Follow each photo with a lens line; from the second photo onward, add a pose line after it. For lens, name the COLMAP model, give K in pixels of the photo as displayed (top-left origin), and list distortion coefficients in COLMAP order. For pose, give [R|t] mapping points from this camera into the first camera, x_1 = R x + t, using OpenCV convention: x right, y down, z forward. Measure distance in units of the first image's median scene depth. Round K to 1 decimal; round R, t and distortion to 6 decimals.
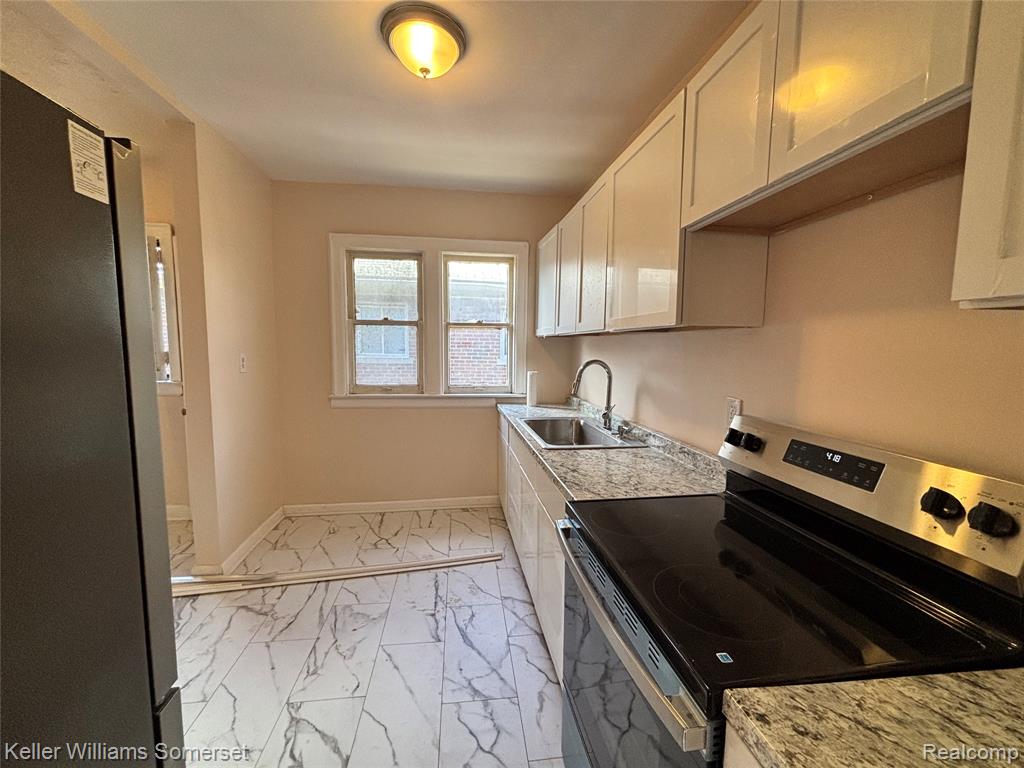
lens RADIAL K [[409.5, 0, 512.4], [0, 409.5, 383.9], [0, 0, 1]] dist [-0.010092, 0.000768]
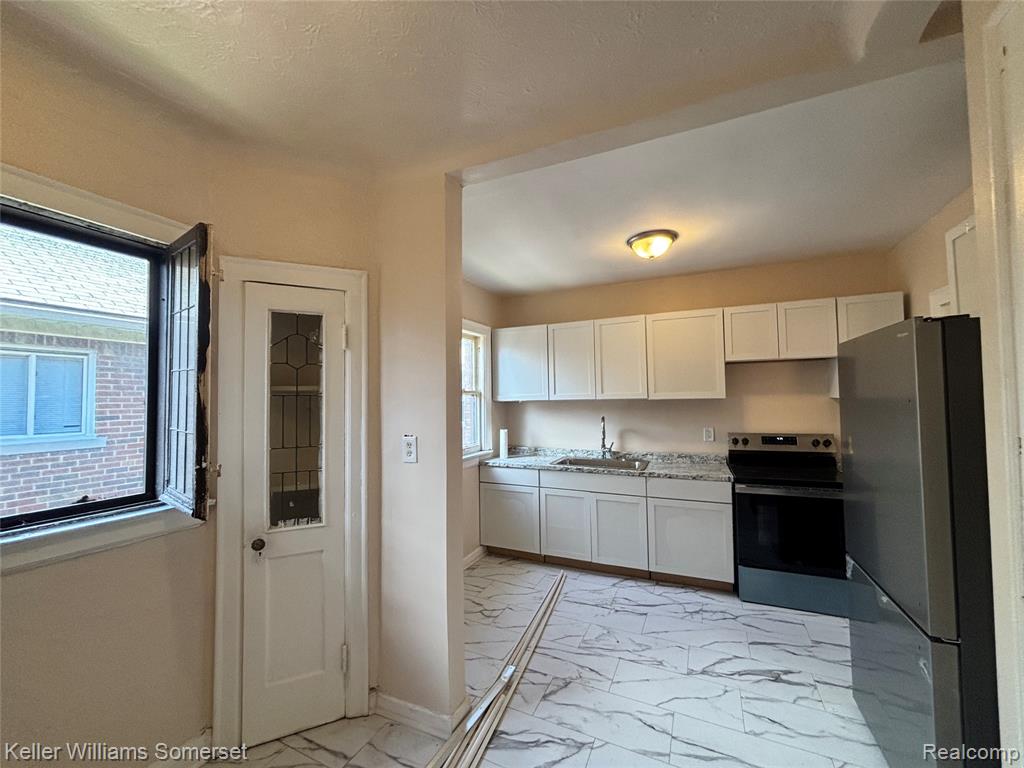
lens RADIAL K [[409.5, 0, 515.0], [0, 409.5, 382.7], [0, 0, 1]] dist [-0.010092, 0.000768]
pose [[0.540731, 0.013156, 0.841093, -1.543303], [0.101060, 0.991620, -0.080481, -0.109343], [-0.835103, 0.128520, 0.534869, 0.469664]]
